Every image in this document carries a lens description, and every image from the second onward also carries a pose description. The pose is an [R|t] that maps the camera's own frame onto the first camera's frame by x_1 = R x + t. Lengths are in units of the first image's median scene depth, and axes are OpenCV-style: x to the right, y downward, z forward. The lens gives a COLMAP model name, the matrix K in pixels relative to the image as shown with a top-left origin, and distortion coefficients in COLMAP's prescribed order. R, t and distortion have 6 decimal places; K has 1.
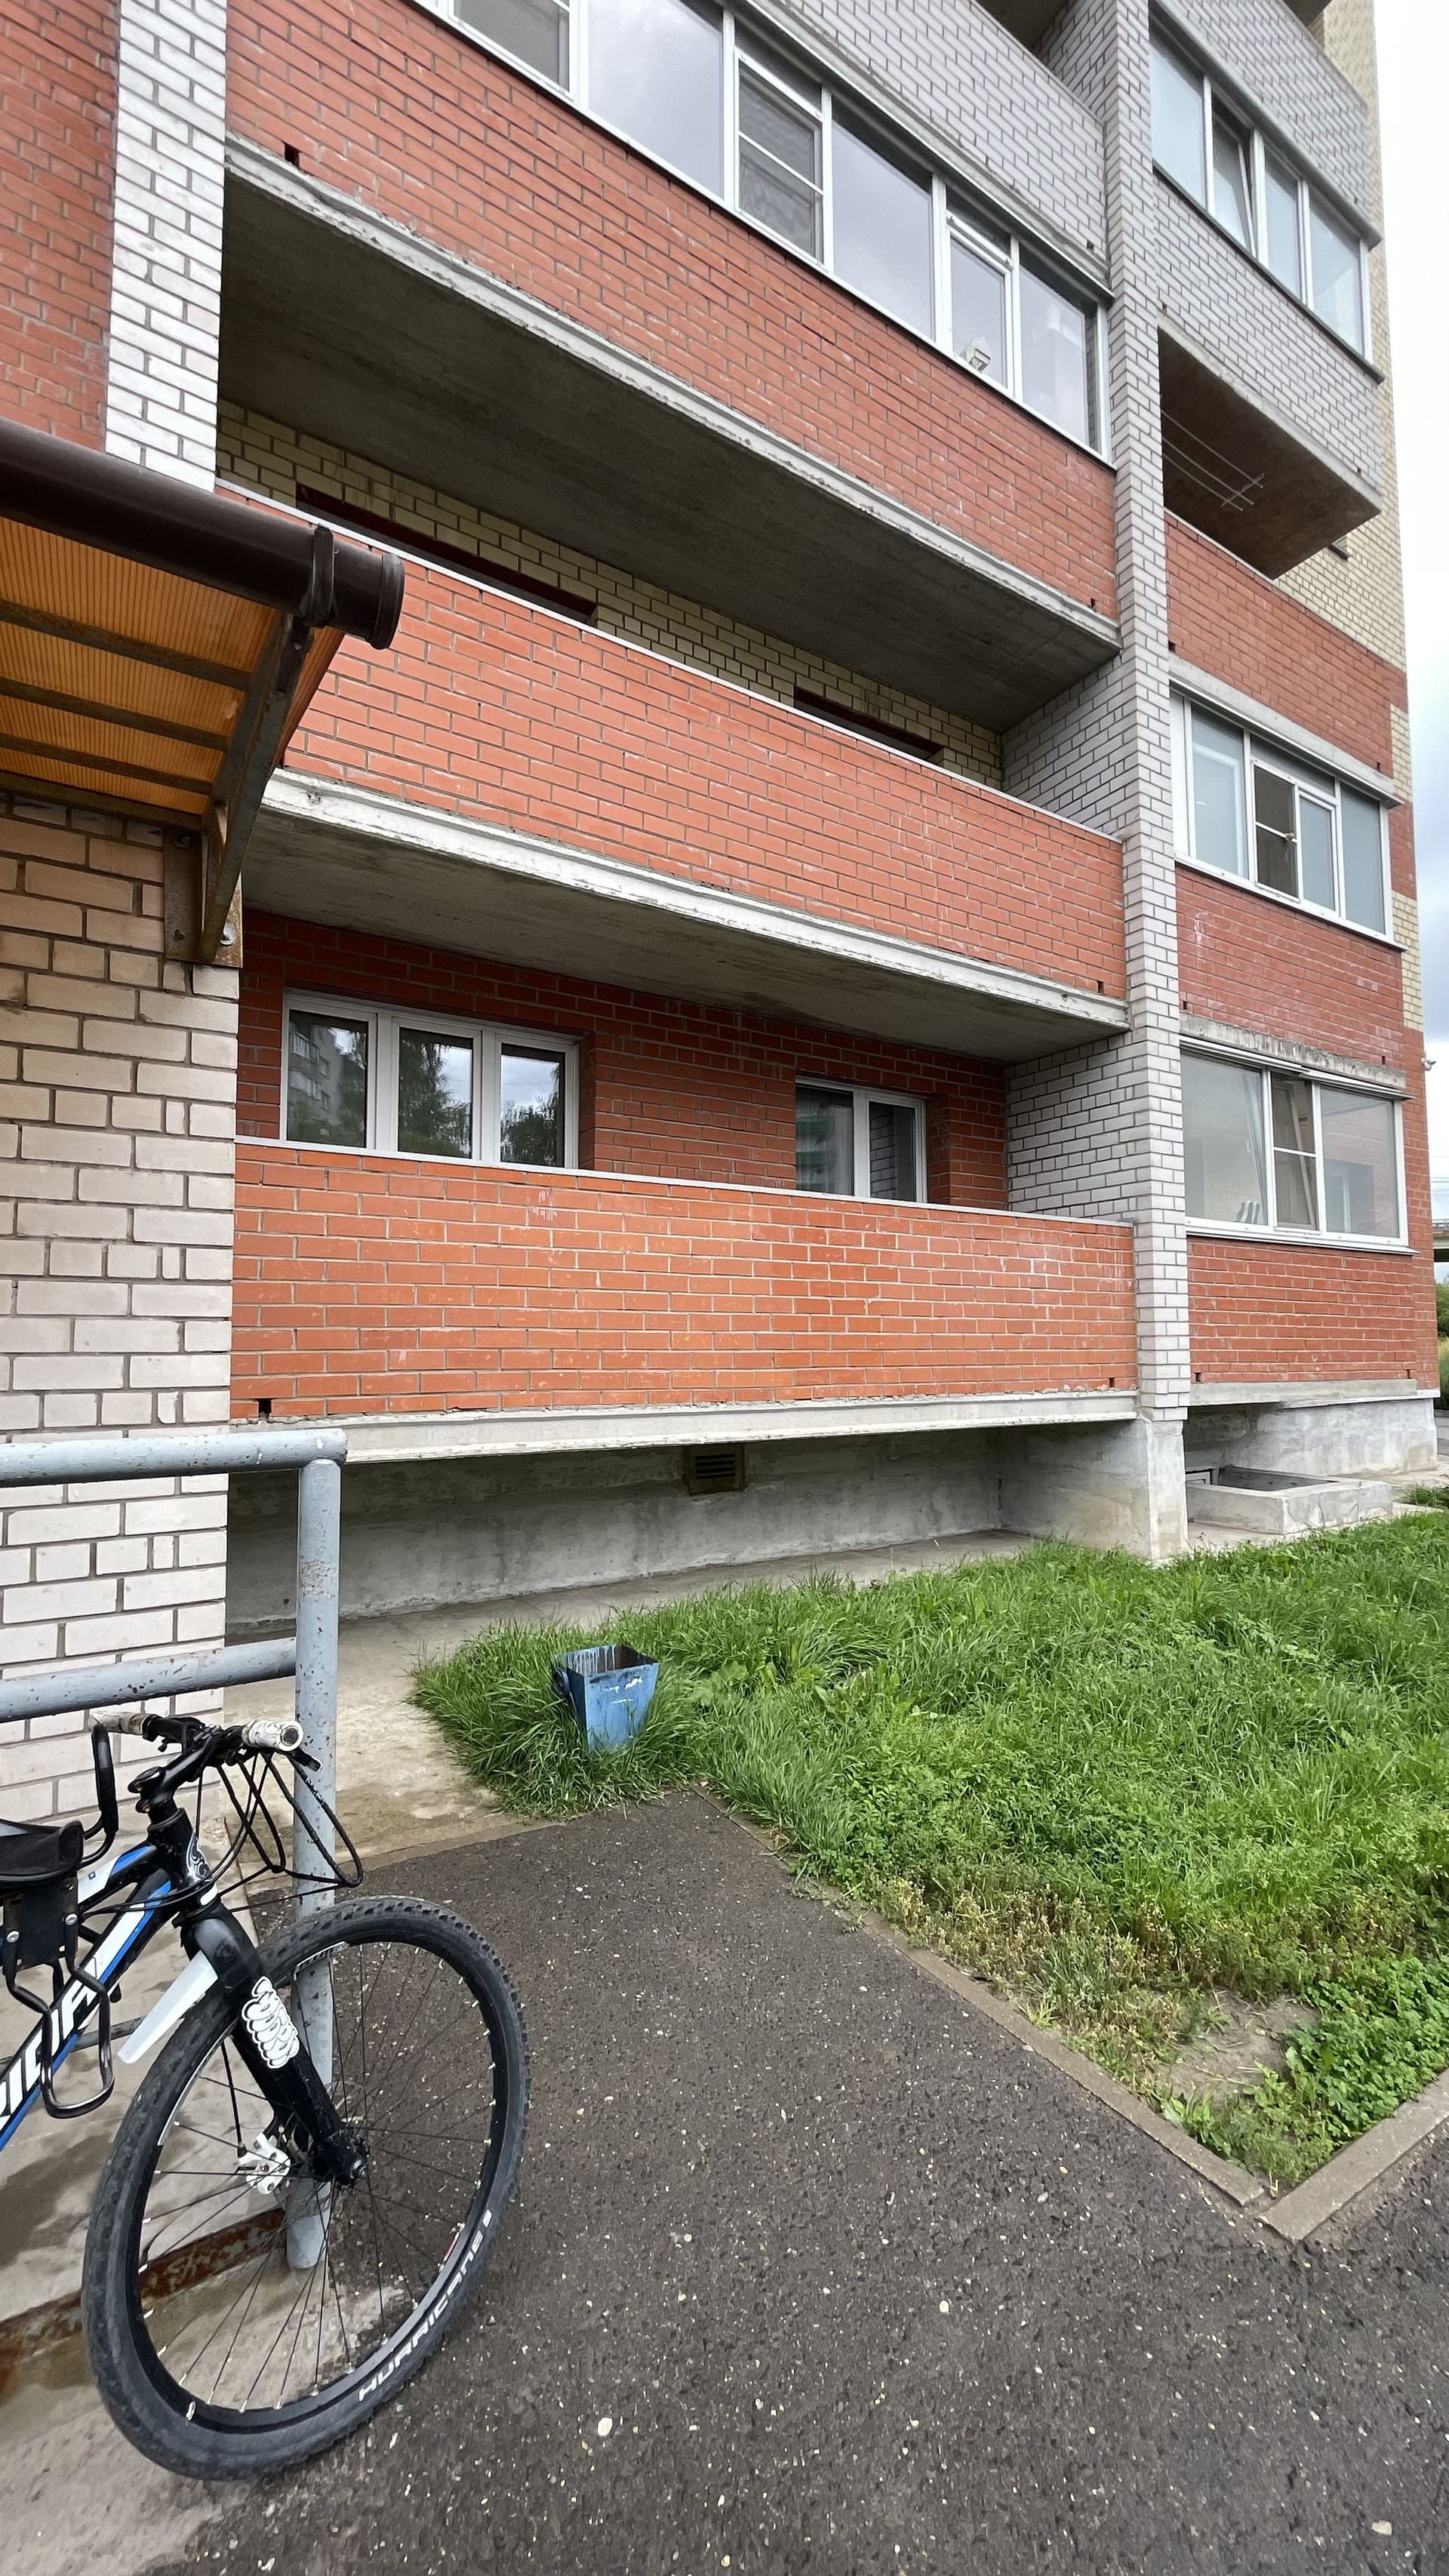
lens RADIAL K [[1044.2, 0, 731.0], [0, 1044.2, 1288.7], [0, 0, 1]] dist [-0.000442, -0.000685]
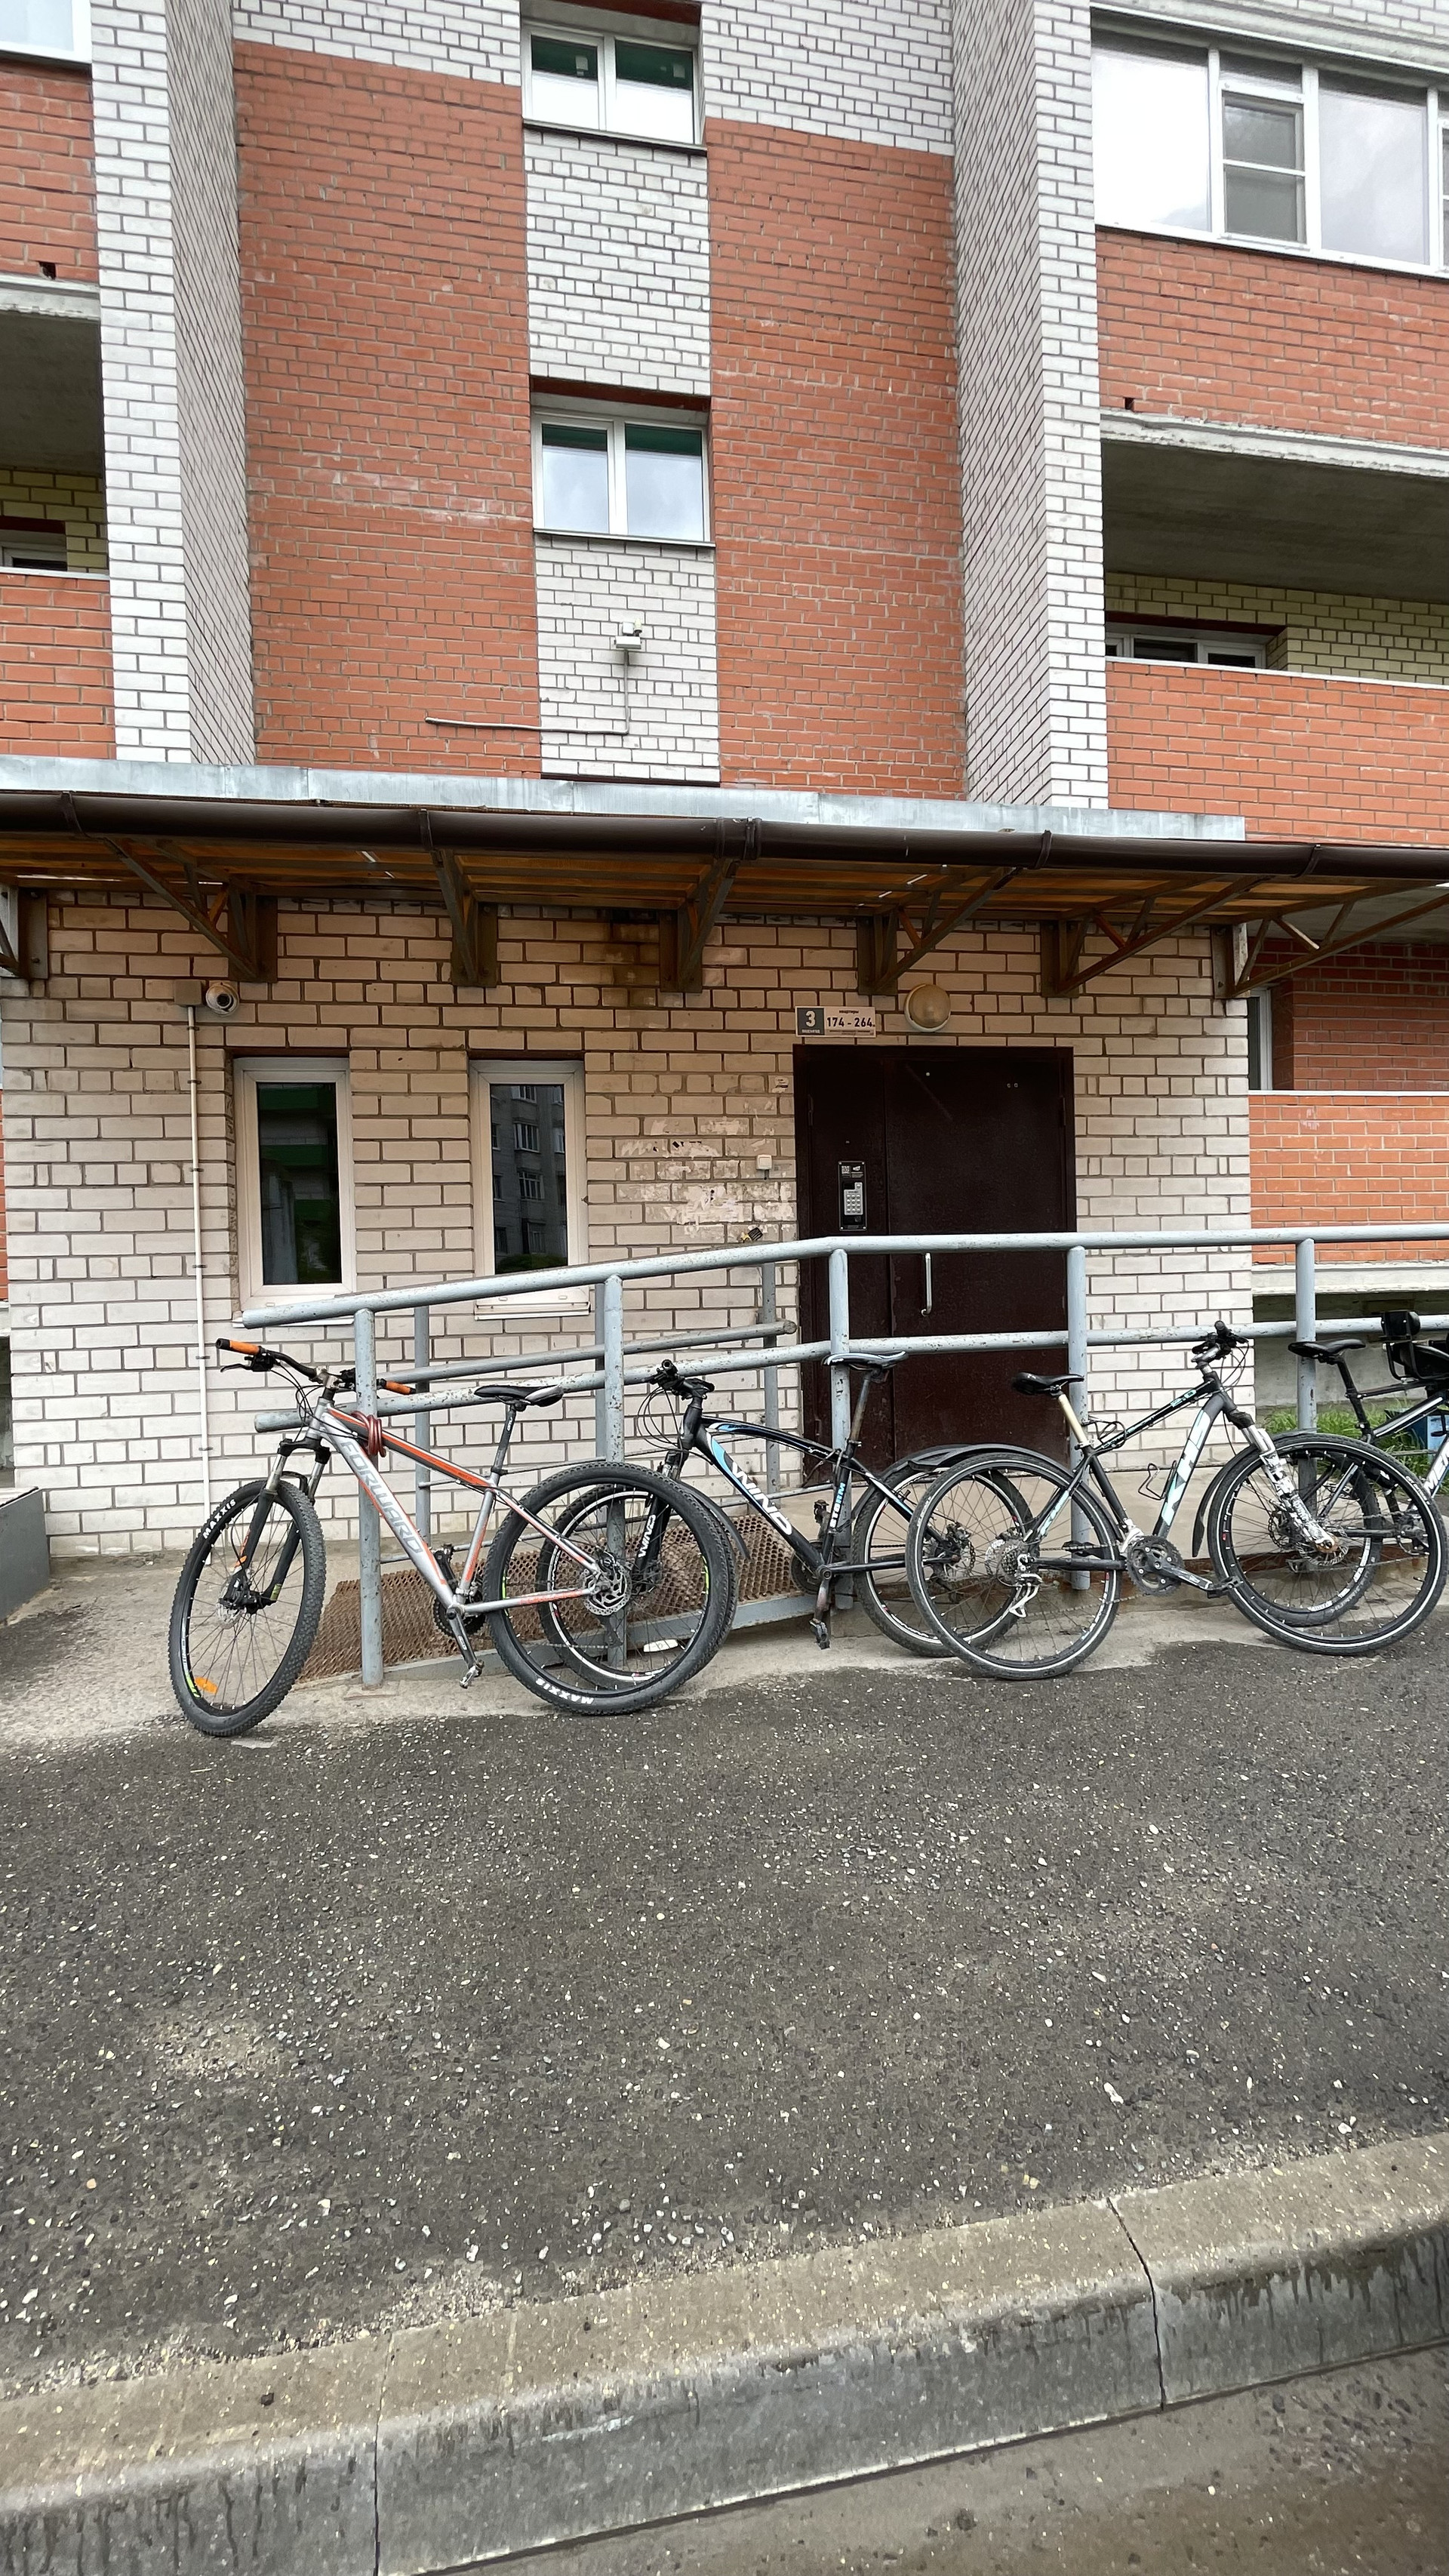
lens RADIAL K [[1044.2, 0, 731.0], [0, 1044.2, 1288.7], [0, 0, 1]] dist [-0.000442, -0.000685]
pose [[0.924408, -0.012345, -0.381205, -0.386983], [0.043237, 0.996425, 0.072578, 0.012368], [0.378947, -0.083574, 0.921637, -0.640083]]
